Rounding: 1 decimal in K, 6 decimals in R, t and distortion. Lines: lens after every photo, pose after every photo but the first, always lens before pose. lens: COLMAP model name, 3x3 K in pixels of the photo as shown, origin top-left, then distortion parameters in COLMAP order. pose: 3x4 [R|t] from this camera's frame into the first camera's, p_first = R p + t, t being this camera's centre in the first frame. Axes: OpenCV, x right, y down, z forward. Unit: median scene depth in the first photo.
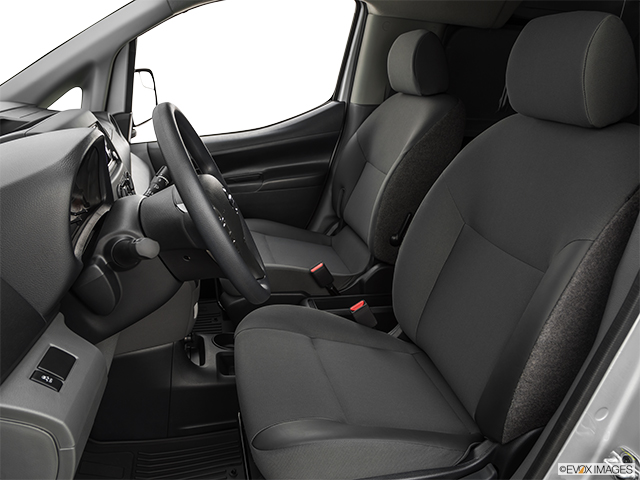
lens RADIAL K [[446.0, 0, 319.2], [0, 446.0, 244.8], [0, 0, 1]] dist [-0.000582, -0.000228]
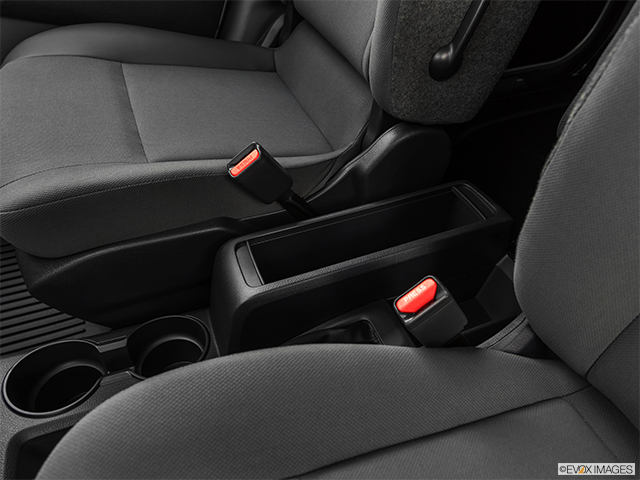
lens RADIAL K [[446.0, 0, 319.2], [0, 446.0, 244.8], [0, 0, 1]] dist [-0.000582, -0.000228]
pose [[0.988924, -0.131720, 0.068411, 0.020986], [0.088060, 0.891714, 0.443949, -0.047842], [-0.119480, -0.433007, 0.893437, 0.588825]]
